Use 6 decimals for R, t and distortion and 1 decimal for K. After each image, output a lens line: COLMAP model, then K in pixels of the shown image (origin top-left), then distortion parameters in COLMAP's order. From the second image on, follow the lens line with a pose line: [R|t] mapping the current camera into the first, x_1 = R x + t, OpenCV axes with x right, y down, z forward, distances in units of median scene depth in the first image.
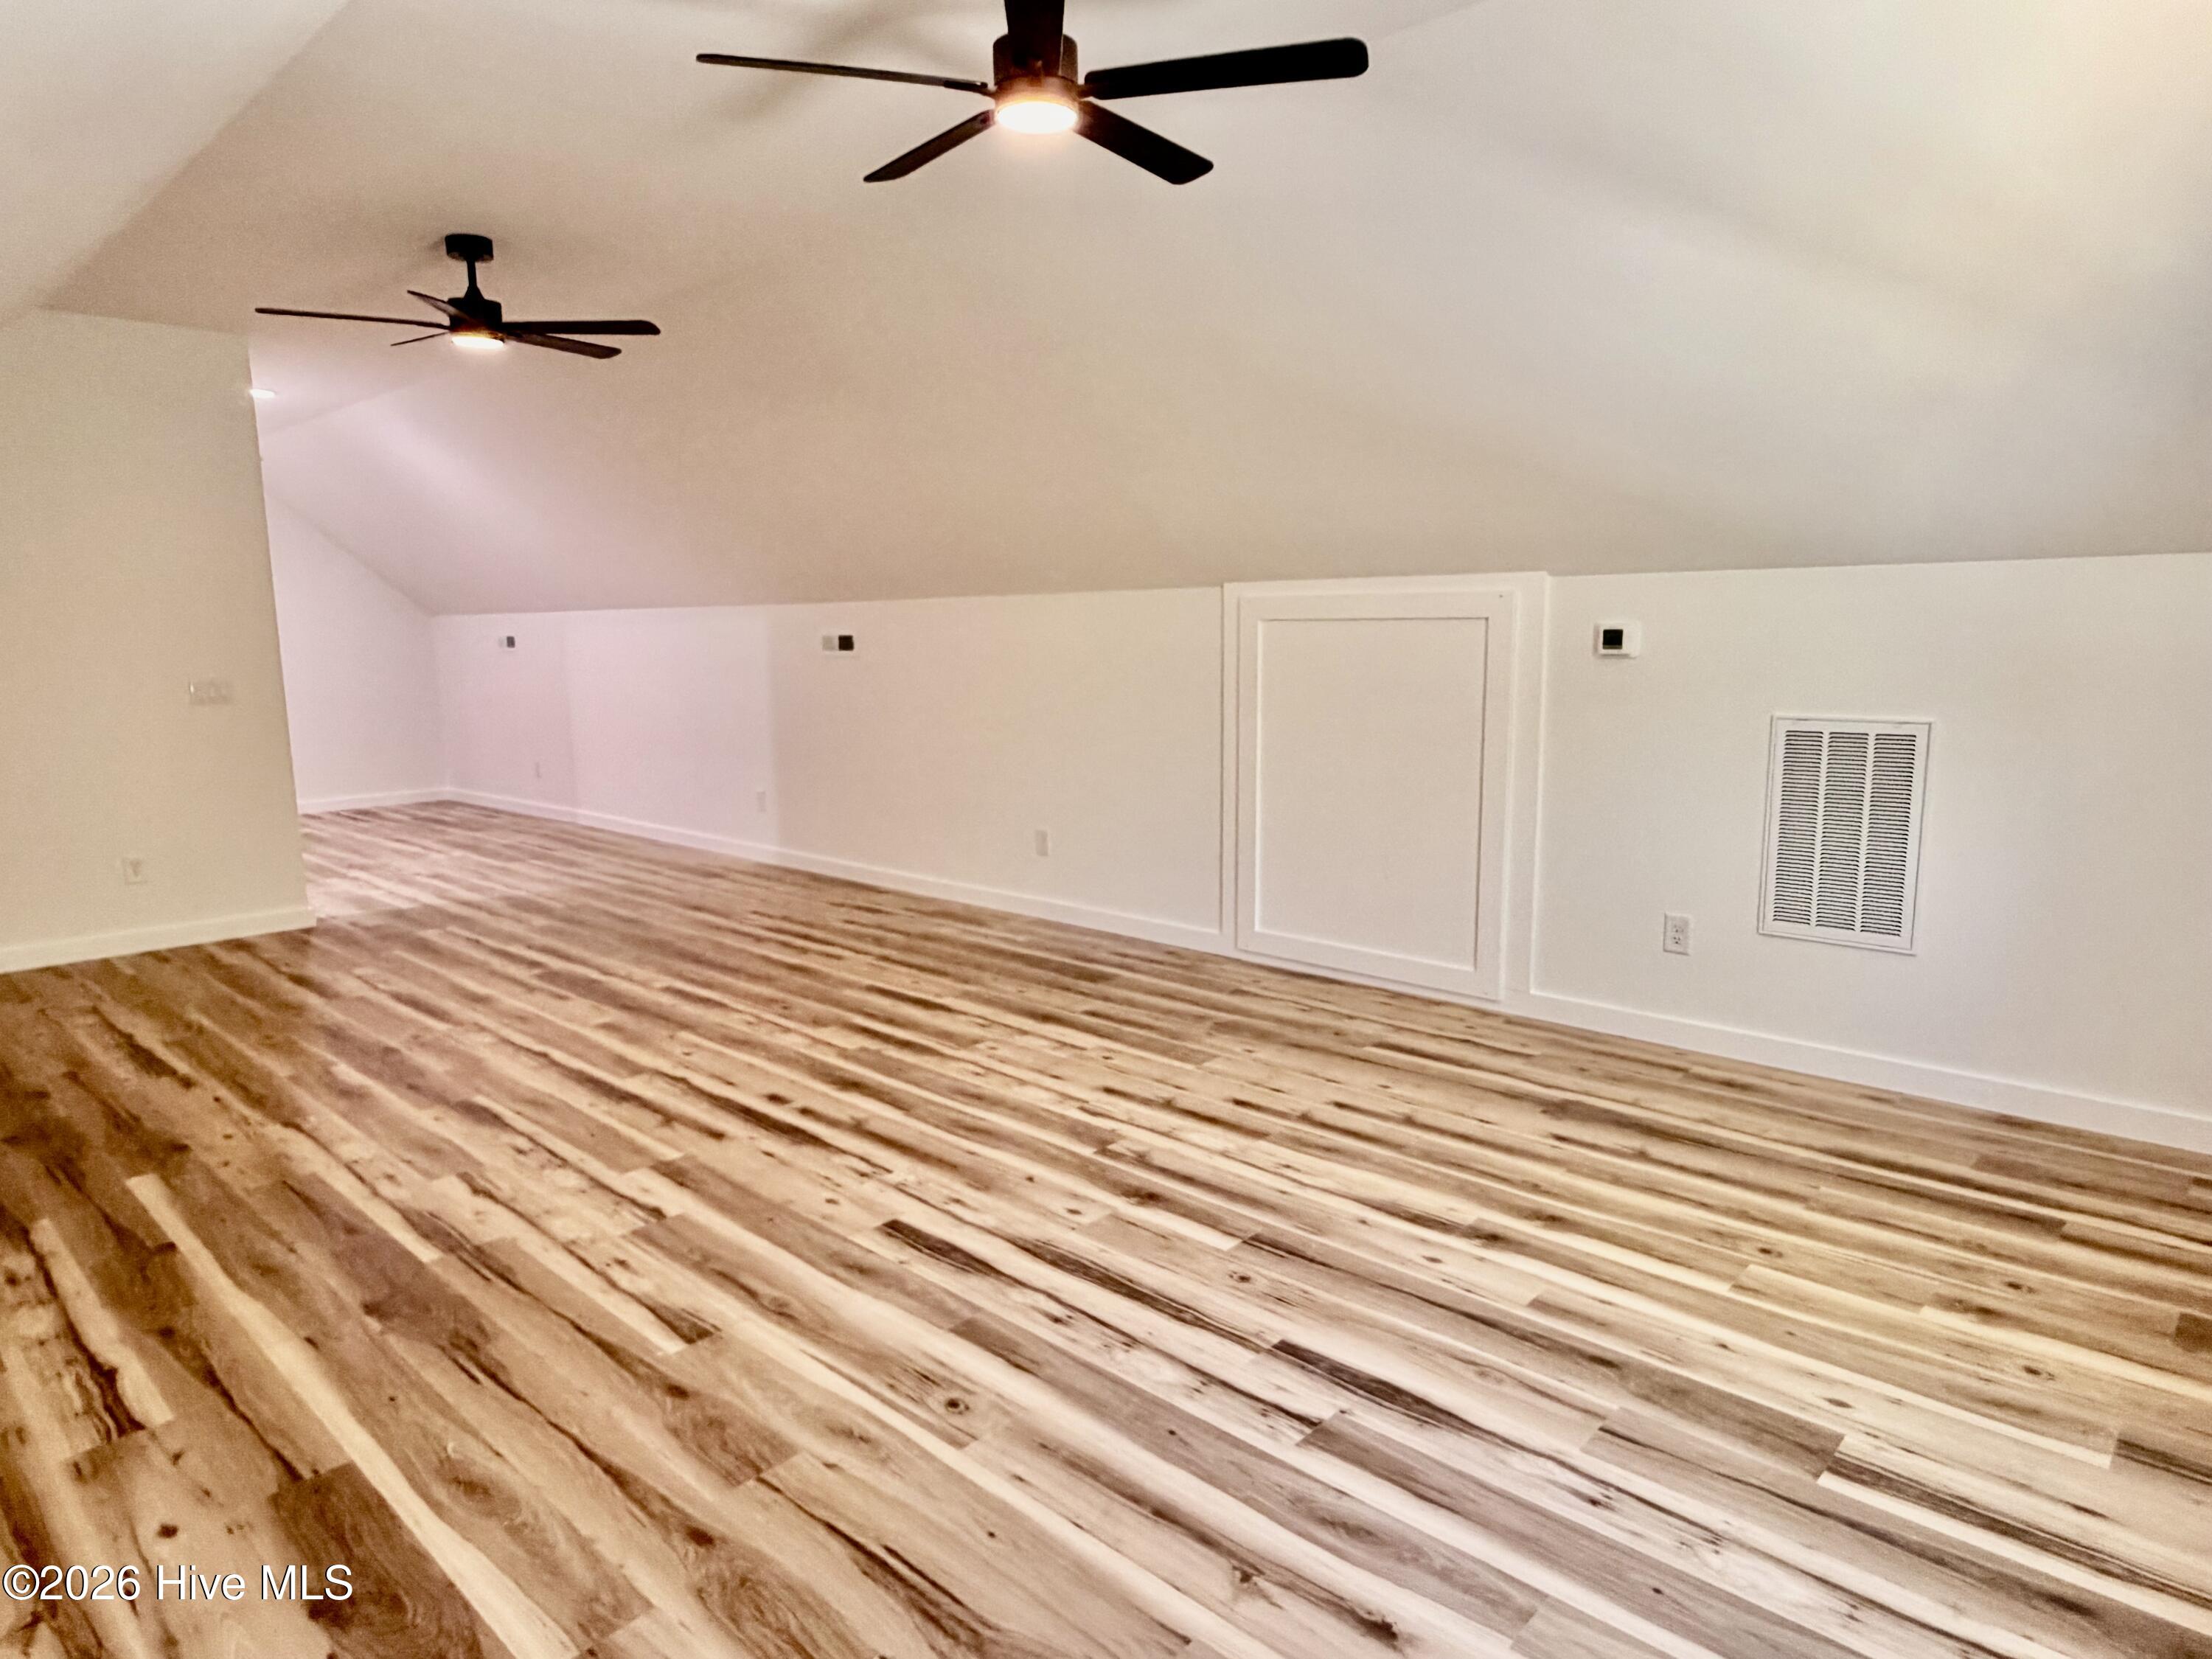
lens RADIAL K [[1350.4, 0, 1102.0], [0, 1350.4, 828.7], [0, 0, 1]] dist [-0.002398, 0.005389]
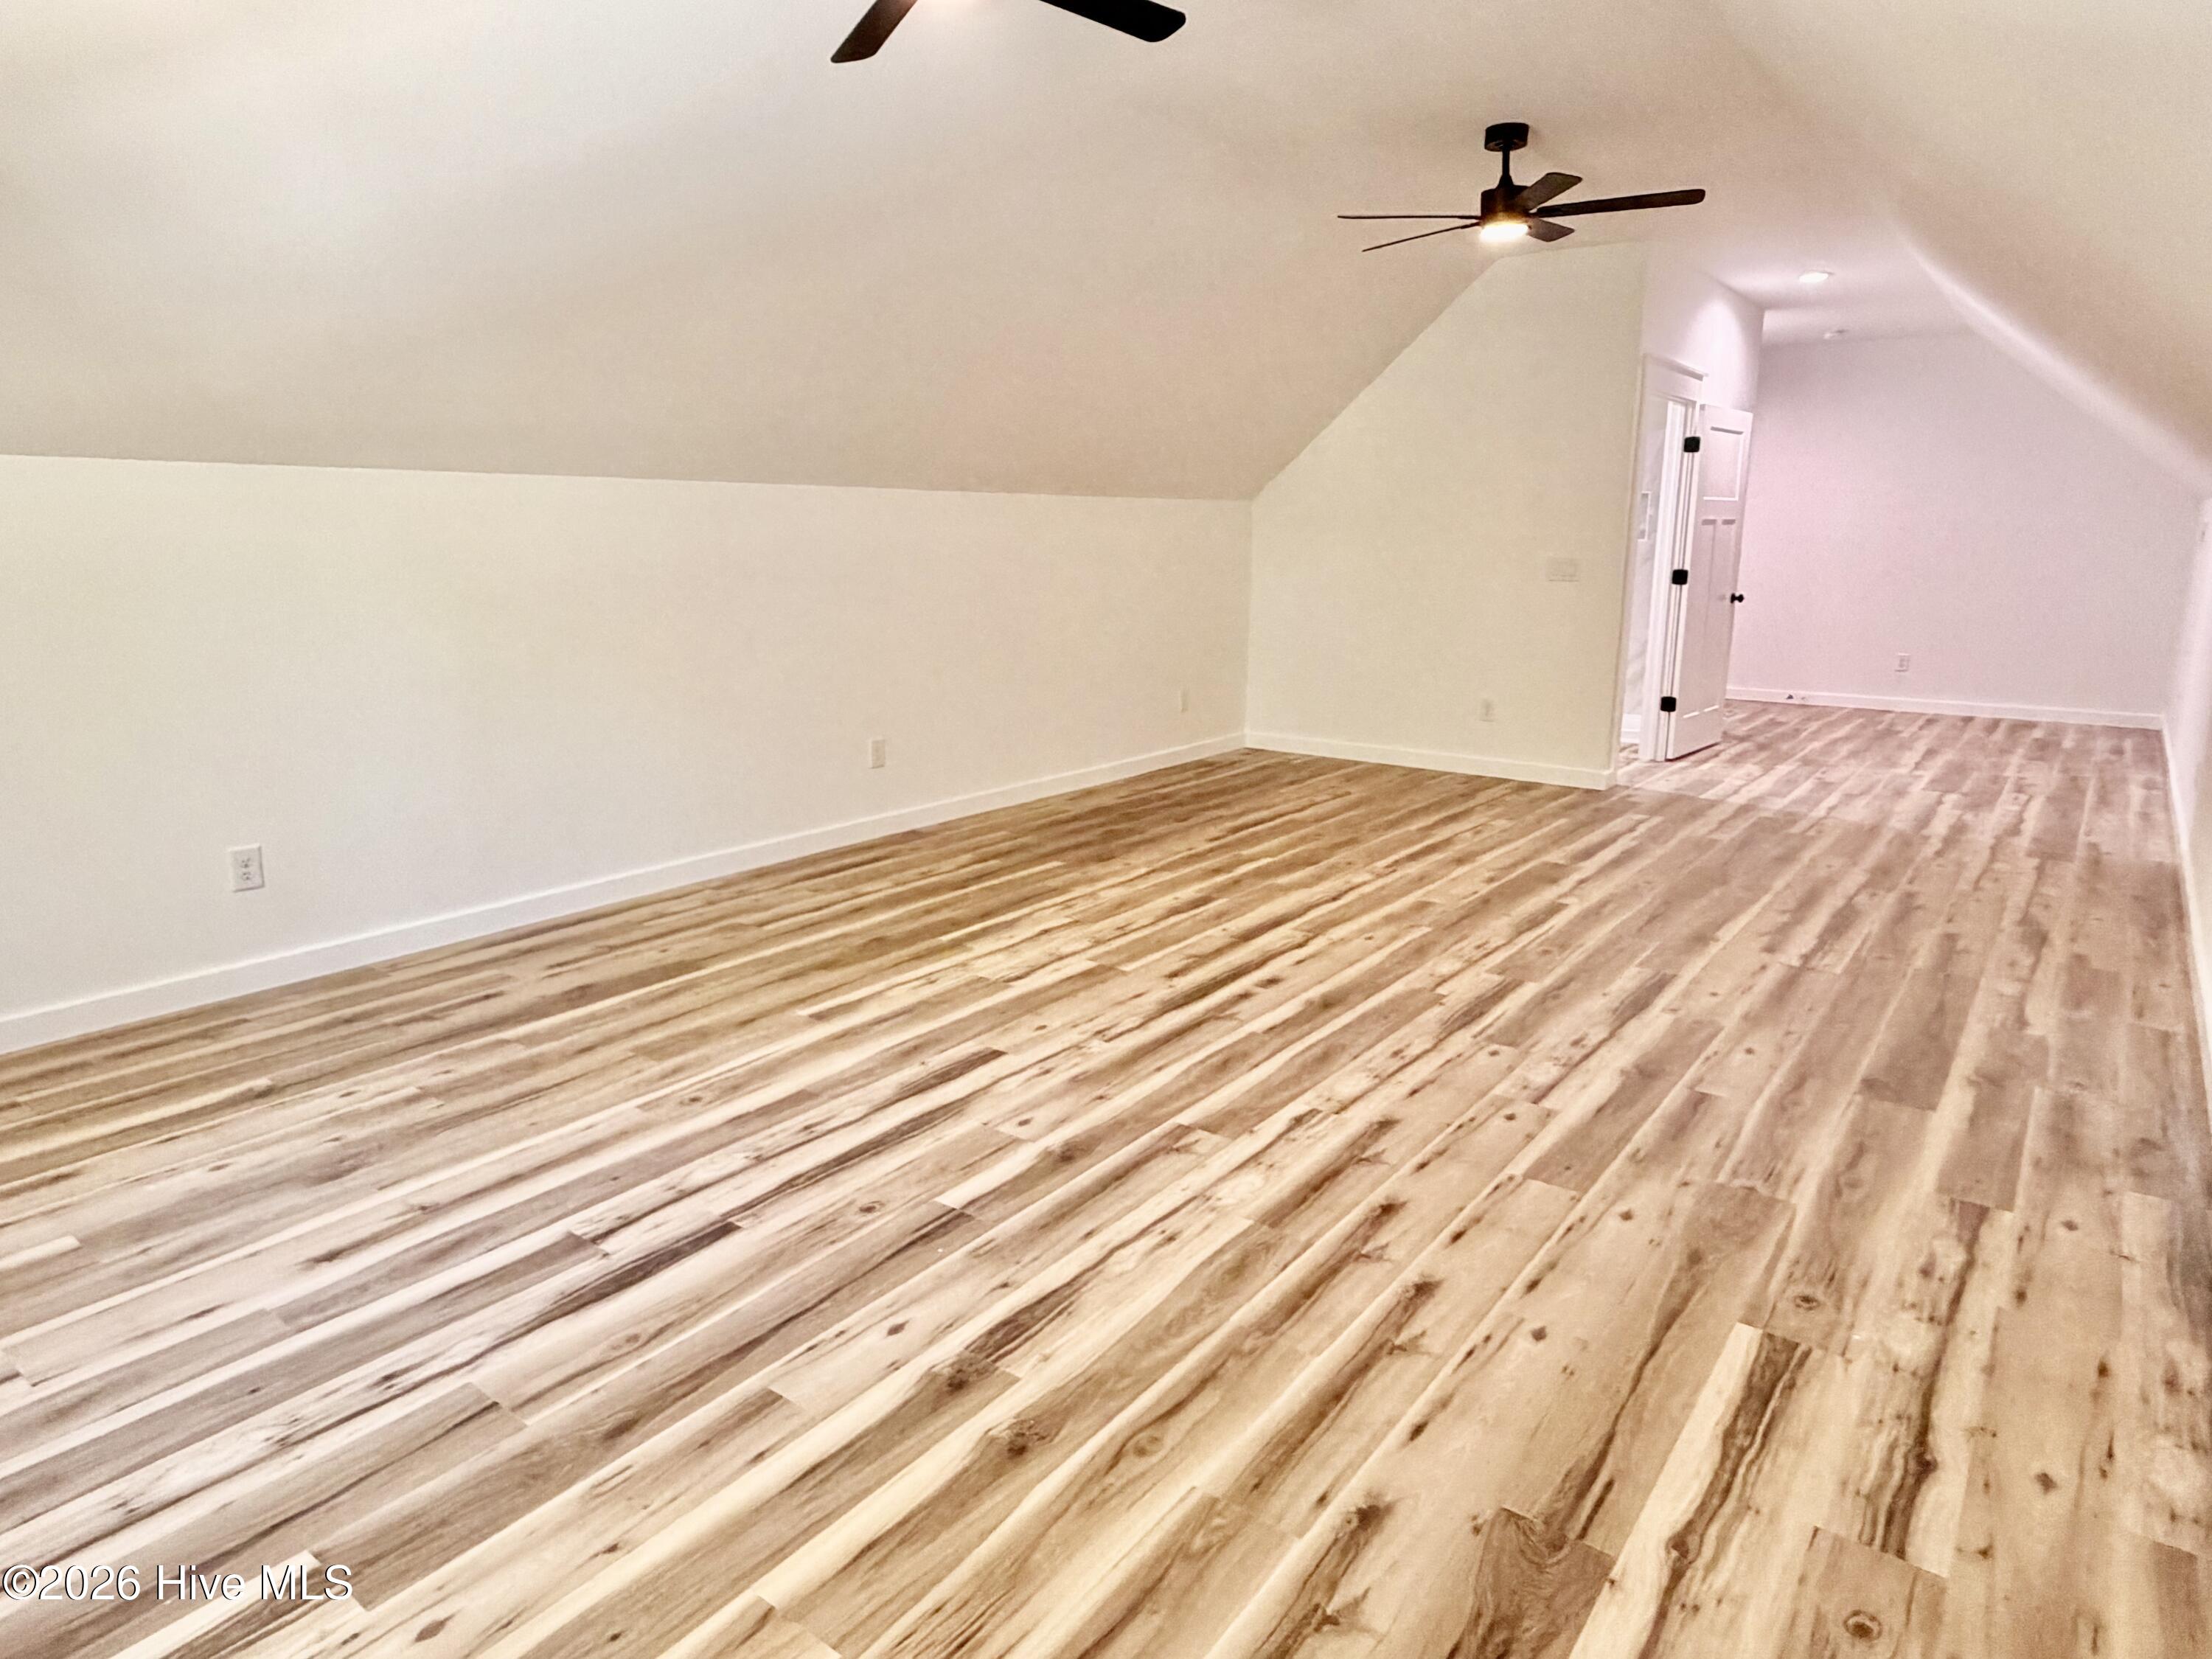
lens RADIAL K [[1350.4, 0, 1100.6], [0, 1350.4, 831.5], [0, 0, 1]] dist [-0.002398, 0.005389]
pose [[0.084627, 0.230619, -0.969357, 0.805526], [-0.151811, 0.964474, 0.216203, -0.125208], [0.984780, 0.128862, 0.116631, 0.837268]]
